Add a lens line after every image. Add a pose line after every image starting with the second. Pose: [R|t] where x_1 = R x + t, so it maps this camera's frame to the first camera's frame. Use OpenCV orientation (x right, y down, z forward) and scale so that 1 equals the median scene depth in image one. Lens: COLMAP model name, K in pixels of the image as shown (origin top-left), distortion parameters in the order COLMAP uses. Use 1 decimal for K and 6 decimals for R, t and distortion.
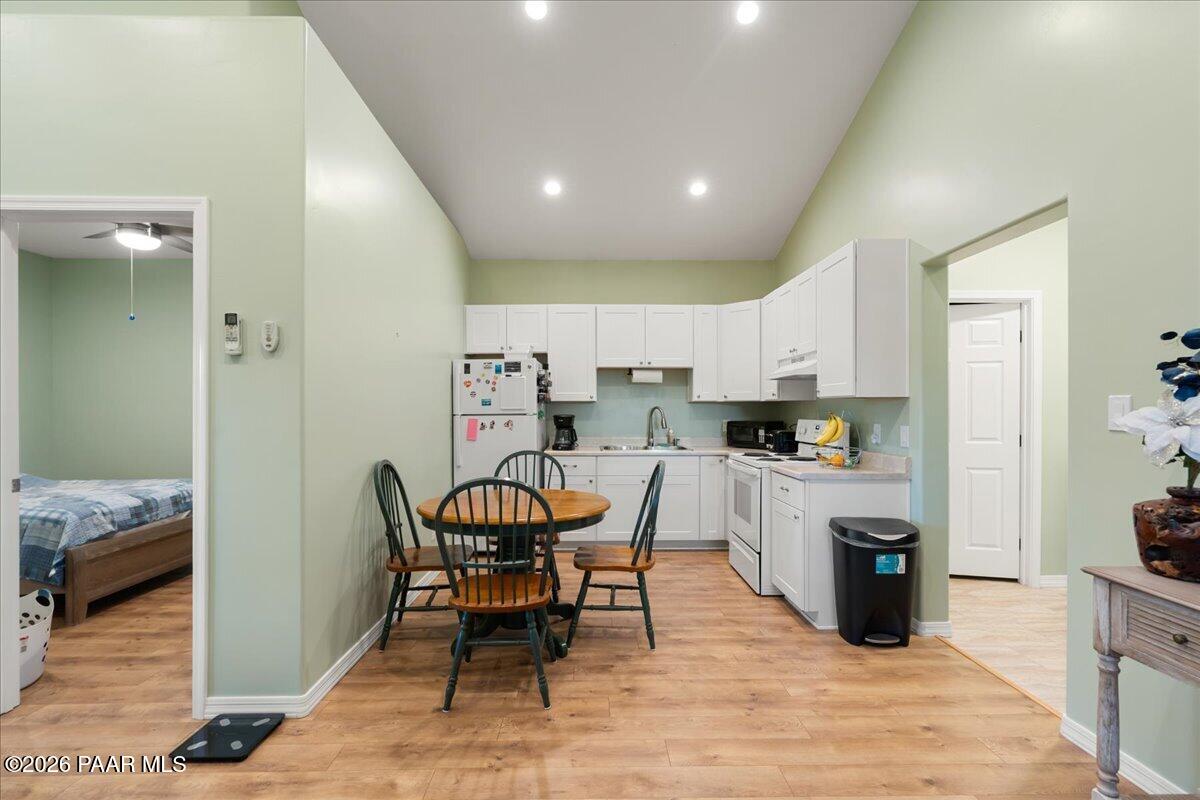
lens RADIAL K [[546.1, 0, 602.6], [0, 546.1, 411.5], [0, 0, 1]] dist [-0.002995, 0.002387]
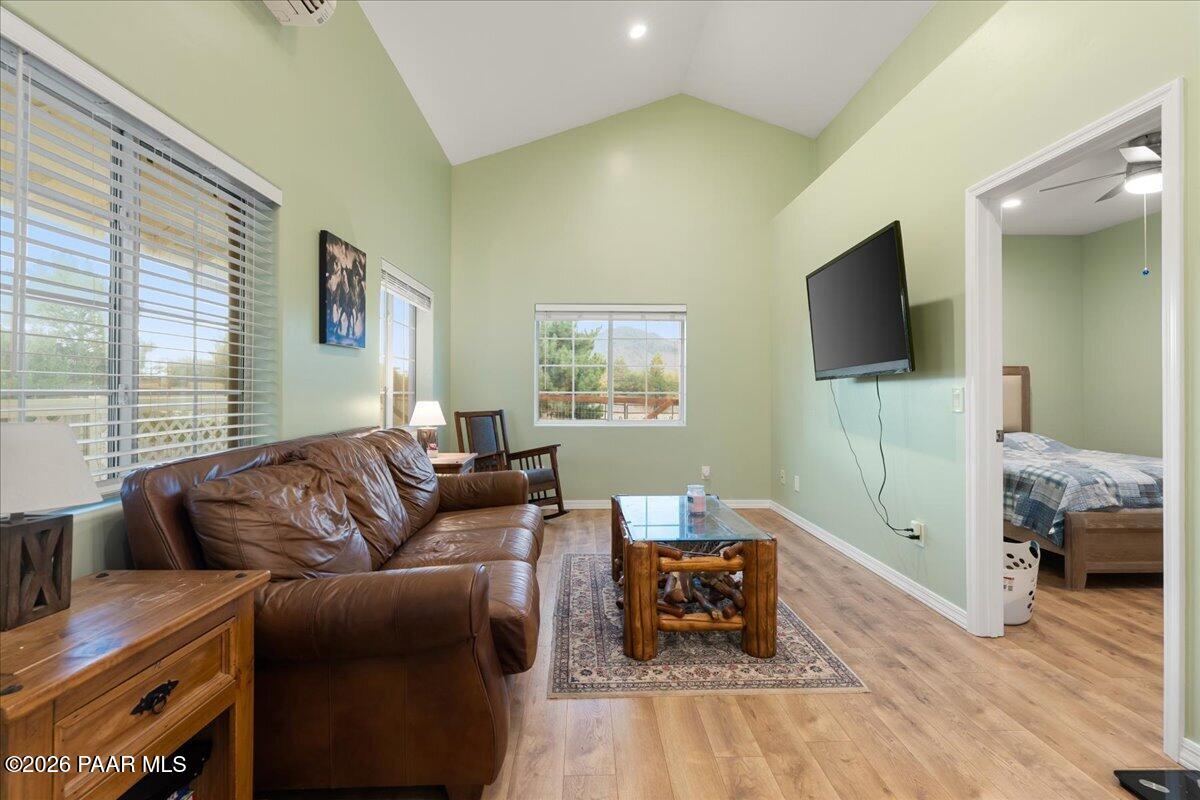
lens RADIAL K [[546.1, 0, 596.9], [0, 546.1, 383.7], [0, 0, 1]] dist [-0.002995, 0.002387]
pose [[0.009440, -0.013650, -0.999862, 0.020249], [-0.009504, 0.999860, -0.013740, 0.038918], [0.999910, 0.009633, 0.009309, 0.126881]]
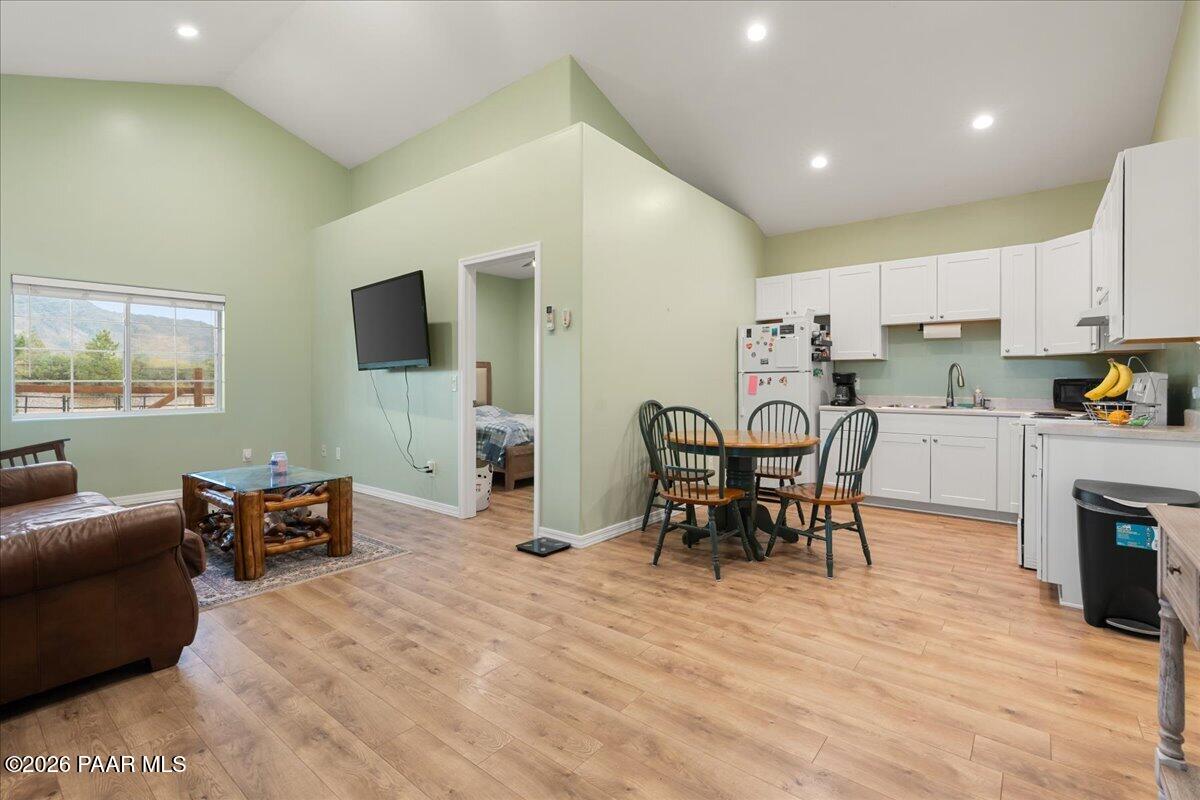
lens RADIAL K [[546.1, 0, 603.6], [0, 546.1, 384.0], [0, 0, 1]] dist [-0.002995, 0.002387]
pose [[0.769172, 0.004924, -0.639023, 0.393416], [-0.003655, 0.999988, 0.003306, 0.041985], [0.639031, -0.000207, 0.769181, -0.154569]]
